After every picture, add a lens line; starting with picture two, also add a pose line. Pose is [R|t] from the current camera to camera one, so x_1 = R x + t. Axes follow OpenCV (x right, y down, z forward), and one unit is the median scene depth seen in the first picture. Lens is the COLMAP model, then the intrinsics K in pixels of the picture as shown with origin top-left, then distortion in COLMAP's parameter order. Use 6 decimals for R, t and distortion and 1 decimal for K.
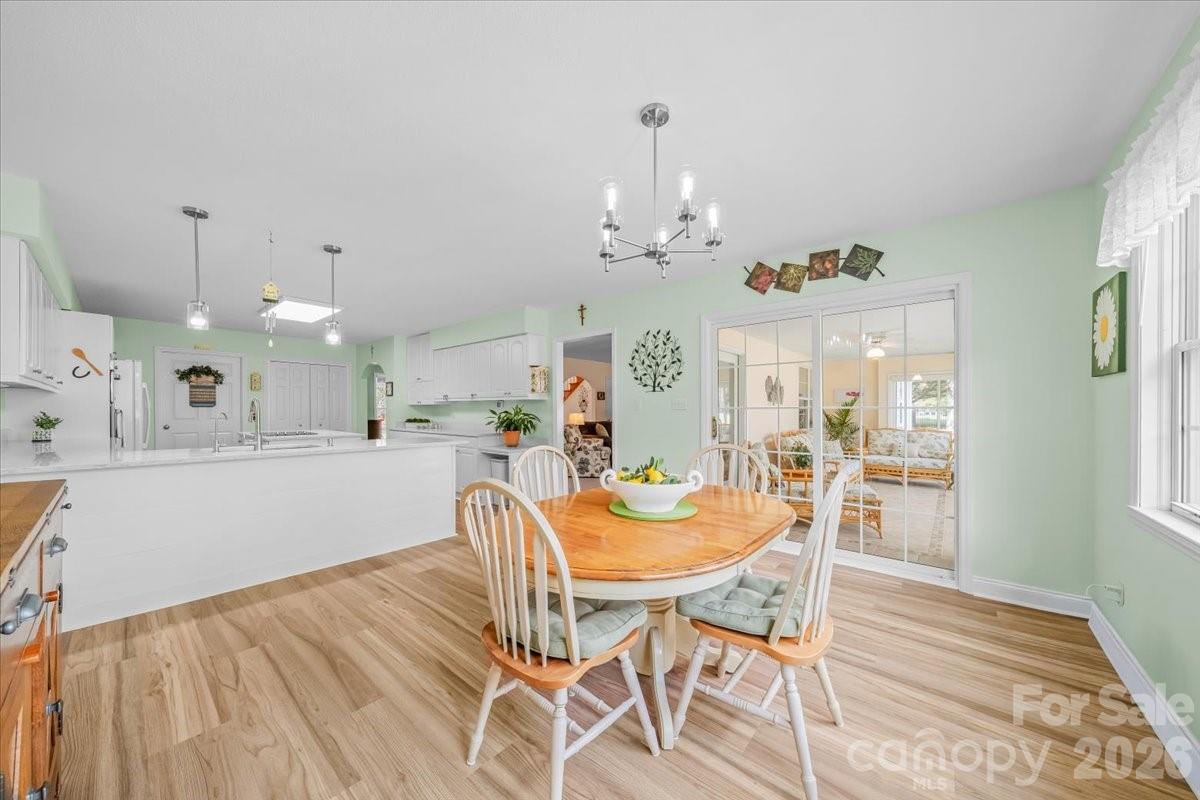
lens RADIAL K [[412.1, 0, 602.2], [0, 412.1, 410.3], [0, 0, 1]] dist [0.000131, 0.000126]
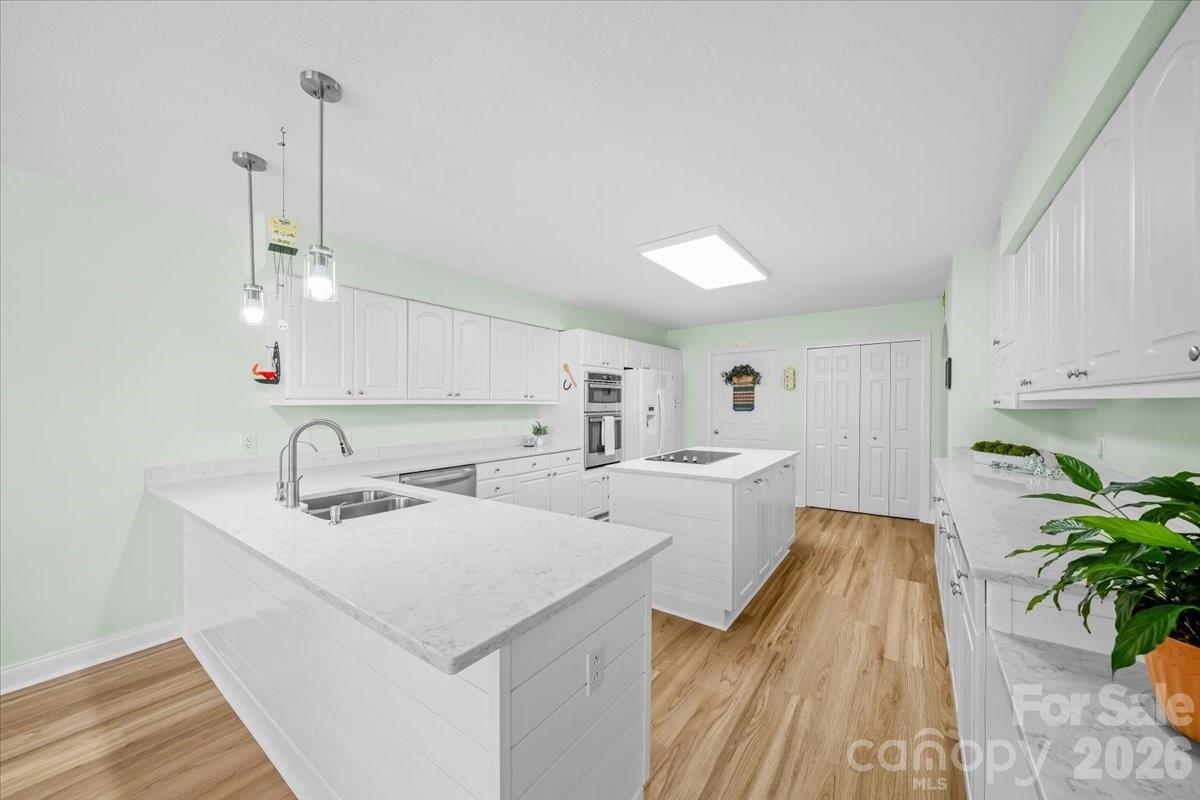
lens RADIAL K [[412.1, 0, 603.8], [0, 412.1, 410.3], [0, 0, 1]] dist [0.000131, 0.000126]
pose [[0.081253, 0.005620, -0.996678, -0.090743], [0.009665, 0.999933, 0.006427, -0.018051], [0.996647, -0.010155, 0.081193, 0.622311]]
